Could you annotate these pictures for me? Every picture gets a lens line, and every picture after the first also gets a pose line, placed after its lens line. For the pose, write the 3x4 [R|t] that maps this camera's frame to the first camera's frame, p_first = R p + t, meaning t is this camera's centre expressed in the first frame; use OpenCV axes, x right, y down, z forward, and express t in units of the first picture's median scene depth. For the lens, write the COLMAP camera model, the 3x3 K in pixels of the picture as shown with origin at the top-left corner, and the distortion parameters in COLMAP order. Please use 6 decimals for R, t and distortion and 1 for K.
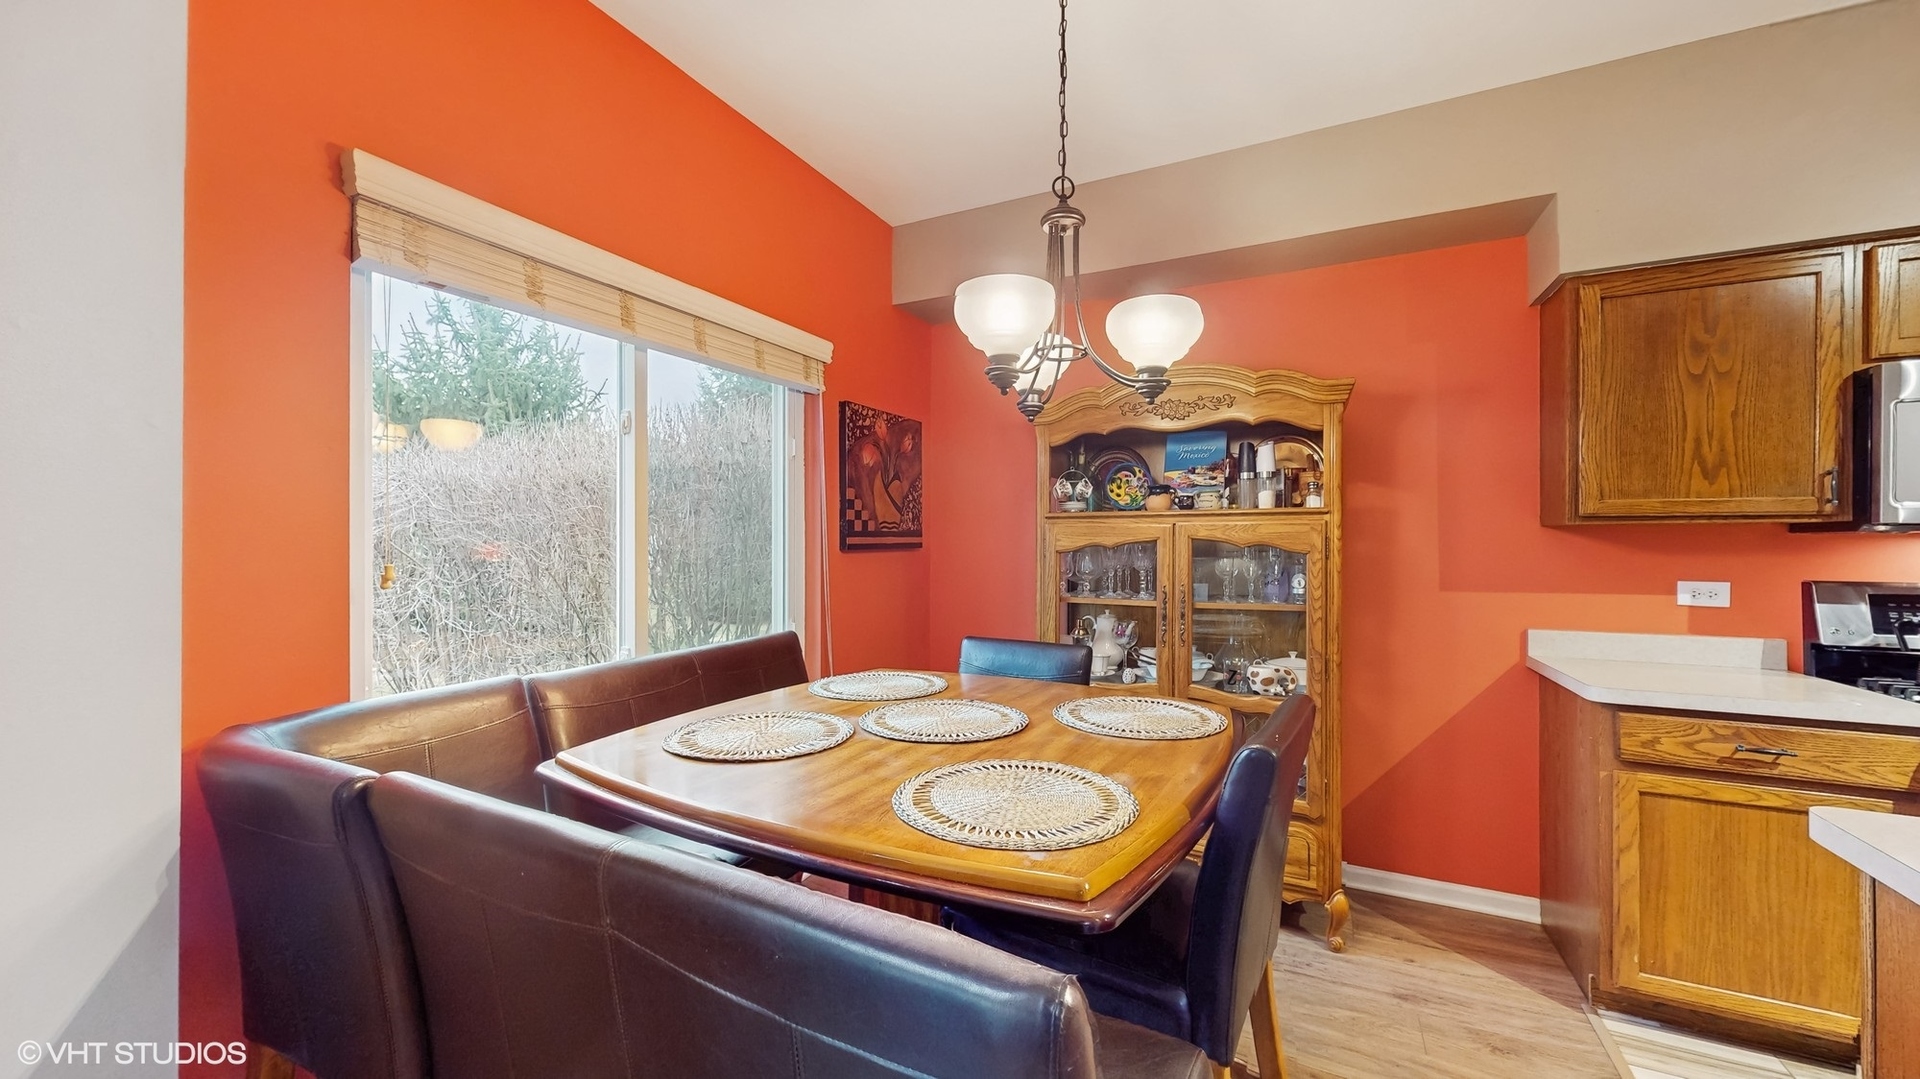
lens RADIAL K [[709.4, 0, 960.2], [0, 709.4, 539.7], [0, 0, 1]] dist [-0.000248, -0.000402]
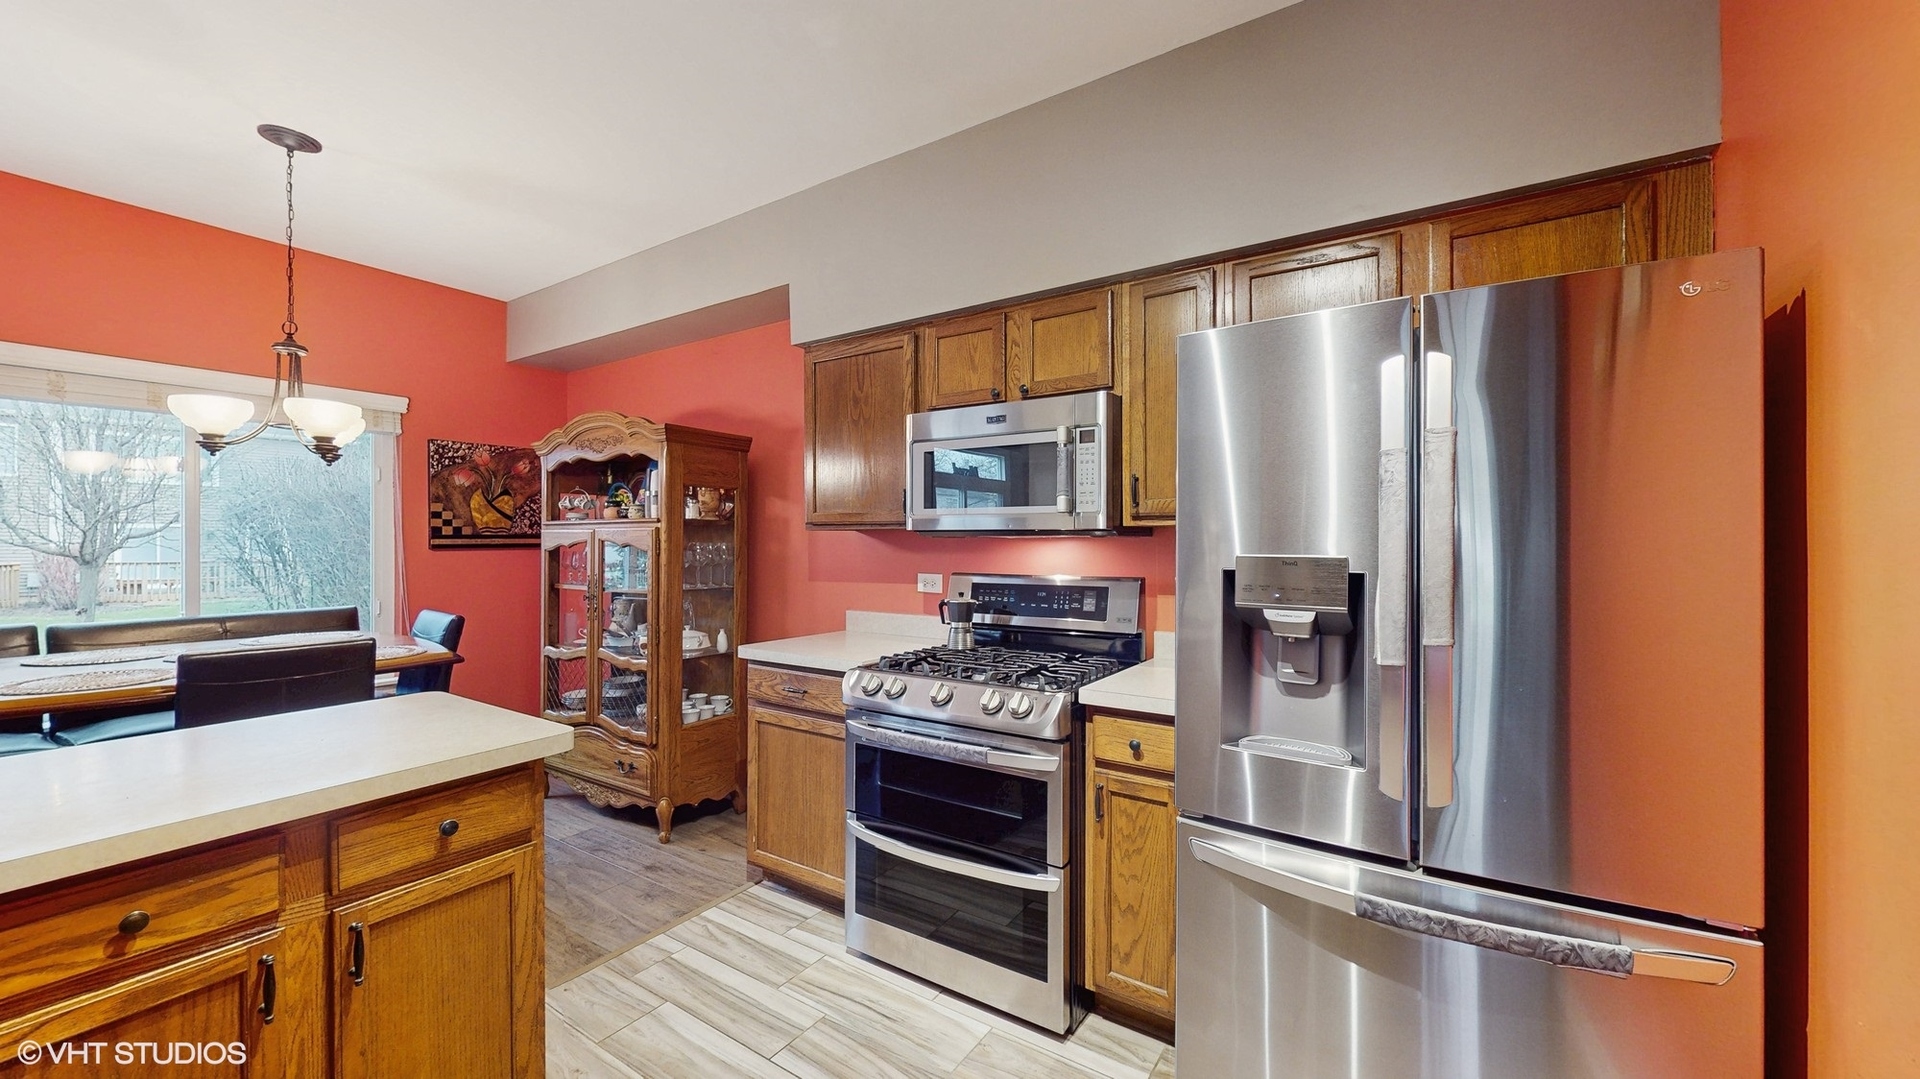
lens RADIAL K [[709.4, 0, 961.3], [0, 709.4, 536.6], [0, 0, 1]] dist [-0.000248, -0.000402]
pose [[0.993576, -0.000161, -0.113166, 0.980815], [-0.000314, 0.999991, -0.004177, -0.003077], [0.113166, 0.004185, 0.993567, -0.230068]]
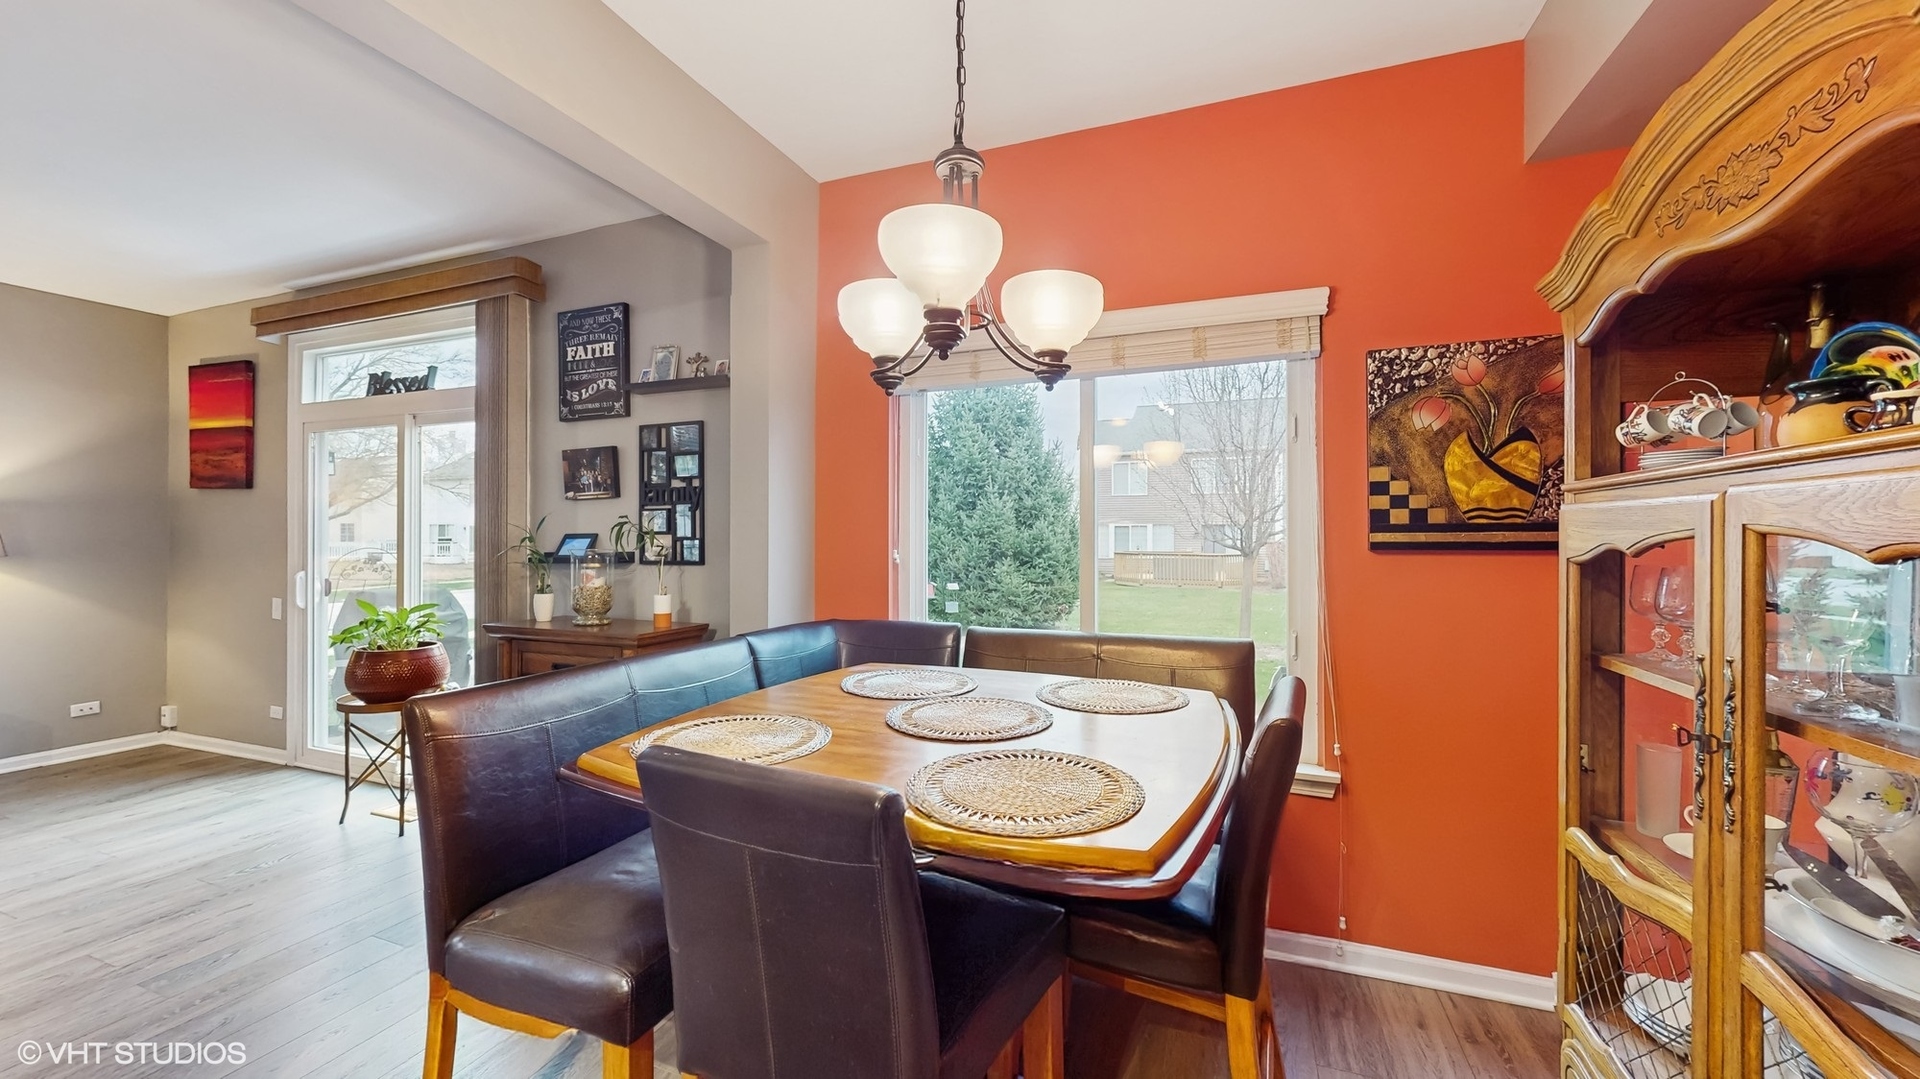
lens RADIAL K [[709.4, 0, 967.0], [0, 709.4, 536.5], [0, 0, 1]] dist [-0.000248, -0.000402]
pose [[0.098182, 0.000373, -0.995168, 0.530695], [-0.000888, 1.000000, 0.000288, 0.000633], [0.995168, 0.000855, 0.098182, 0.491951]]
